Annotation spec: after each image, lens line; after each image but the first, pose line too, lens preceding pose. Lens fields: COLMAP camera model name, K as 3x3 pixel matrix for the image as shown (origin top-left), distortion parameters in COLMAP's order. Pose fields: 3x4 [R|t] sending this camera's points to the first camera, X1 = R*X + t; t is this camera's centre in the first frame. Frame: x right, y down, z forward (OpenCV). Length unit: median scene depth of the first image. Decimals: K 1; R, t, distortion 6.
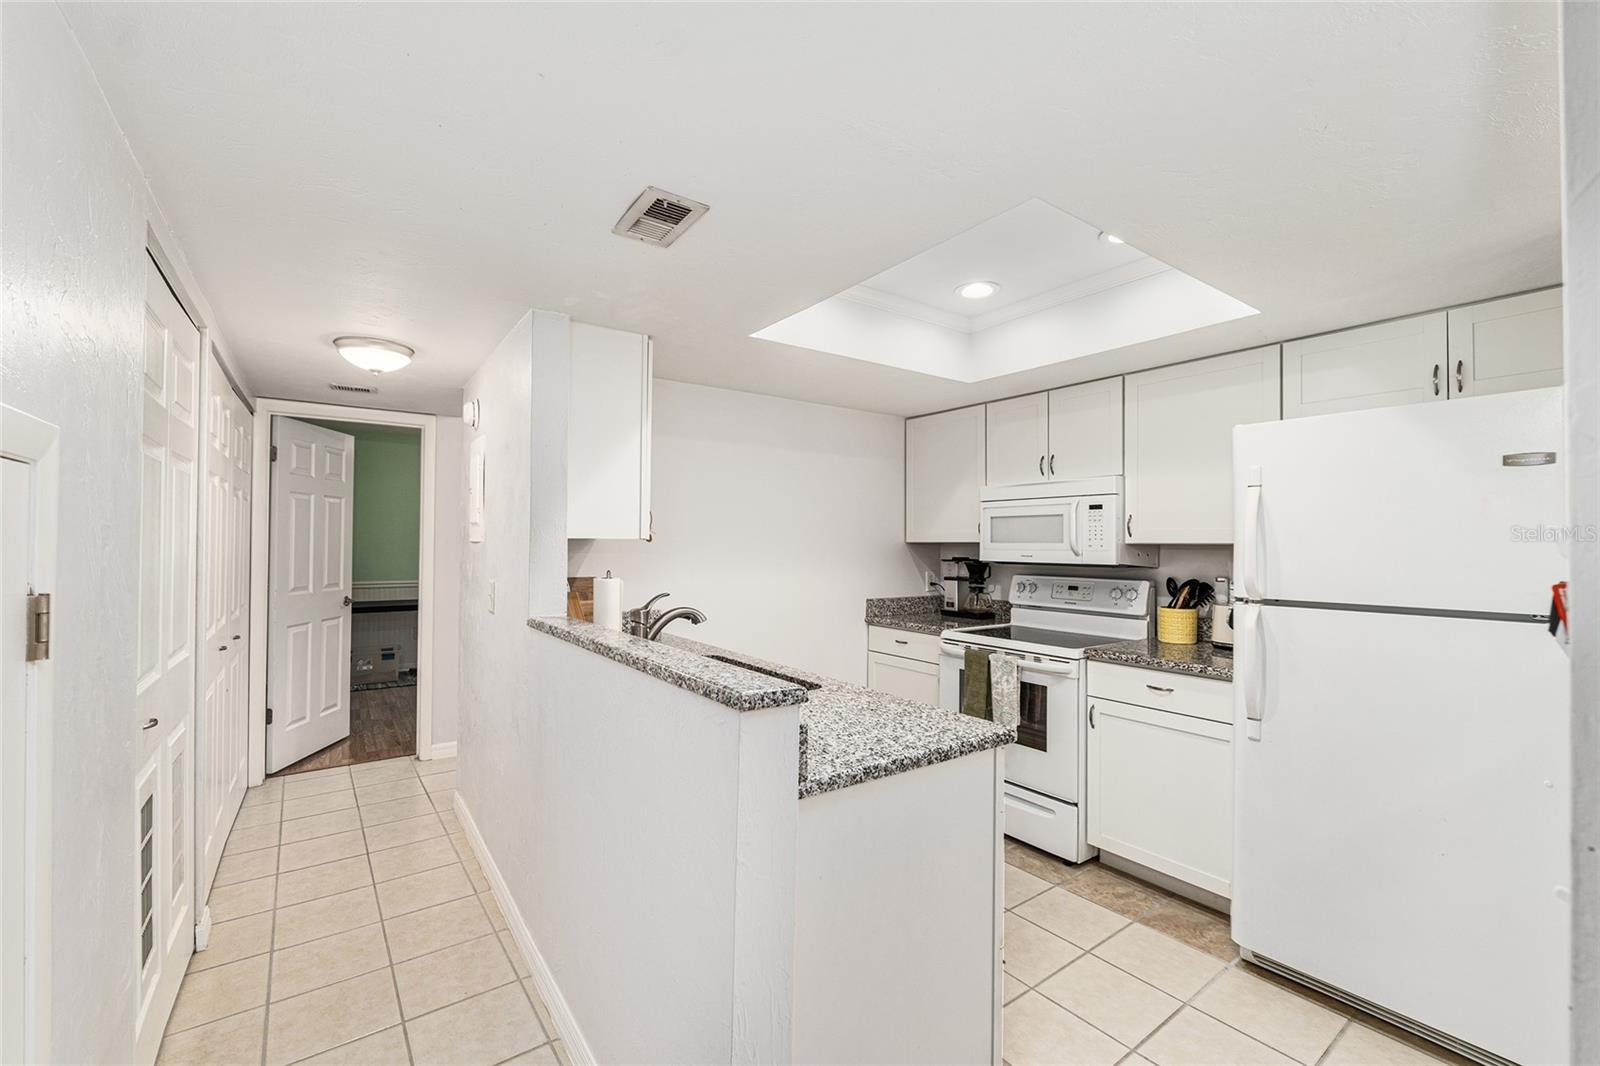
lens RADIAL K [[658.8, 0, 798.5], [0, 658.8, 536.2], [0, 0, 1]] dist [-0.008019, -0.000003]
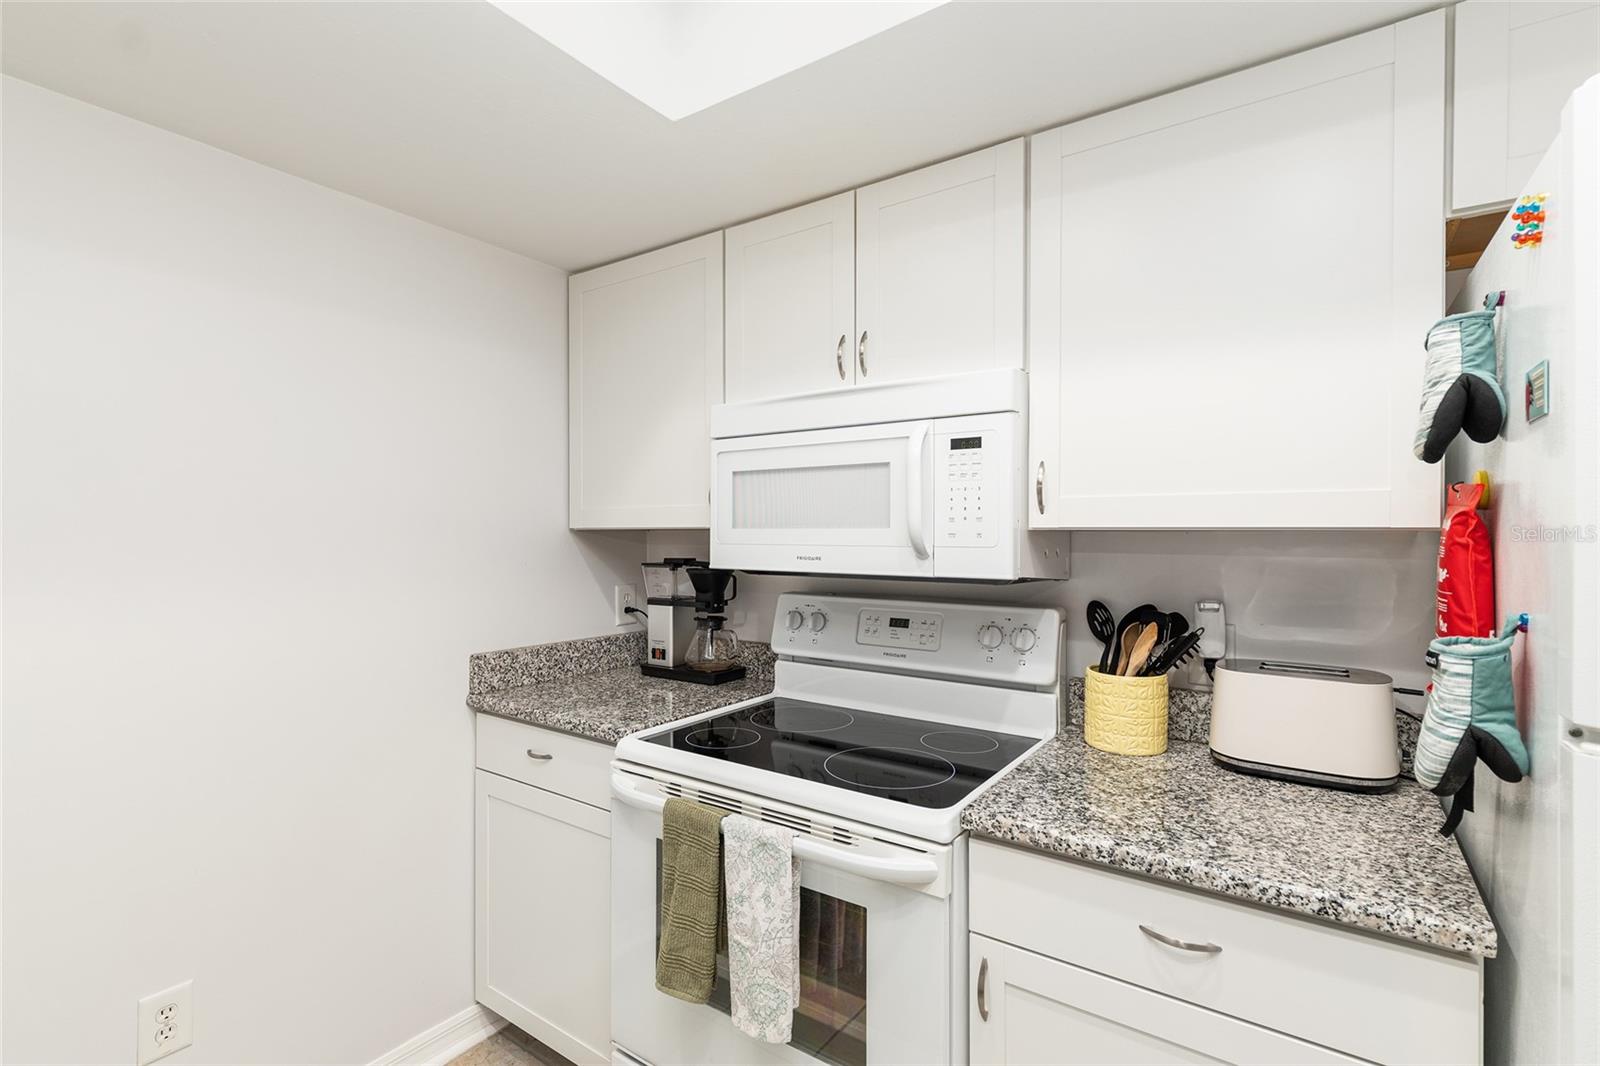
lens RADIAL K [[731.0, 0, 794.6], [0, 731.0, 538.9], [0, 0, 1]] dist [0.003749, -0.000445]
pose [[0.943261, -0.007773, 0.331962, 0.181860], [0.000692, 0.999770, 0.021444, 0.006905], [-0.332052, -0.019997, 0.943049, 0.563055]]
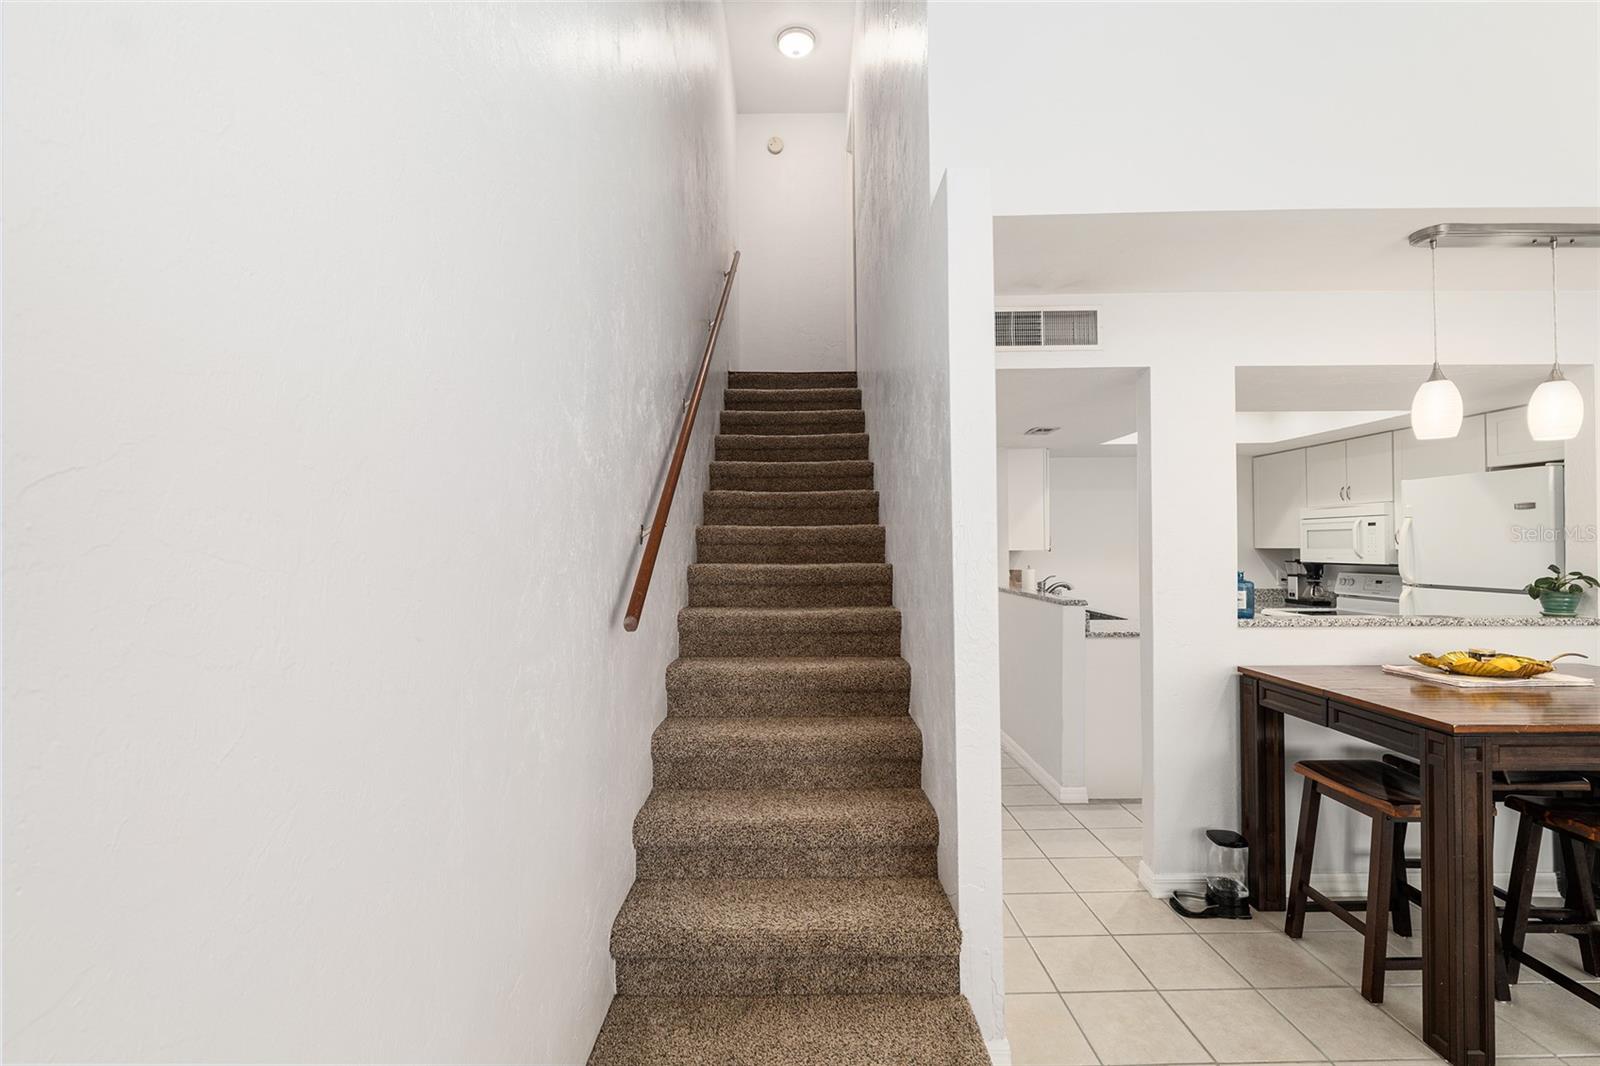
lens RADIAL K [[693.6, 0, 800.9], [0, 693.6, 535.6], [0, 0, 1]] dist [-0.001669, 0.000007]
pose [[0.811854, -0.019999, -0.583518, 0.306628], [0.018555, 0.999792, -0.008451, -0.028019], [0.583566, -0.003966, 0.812056, -0.901943]]
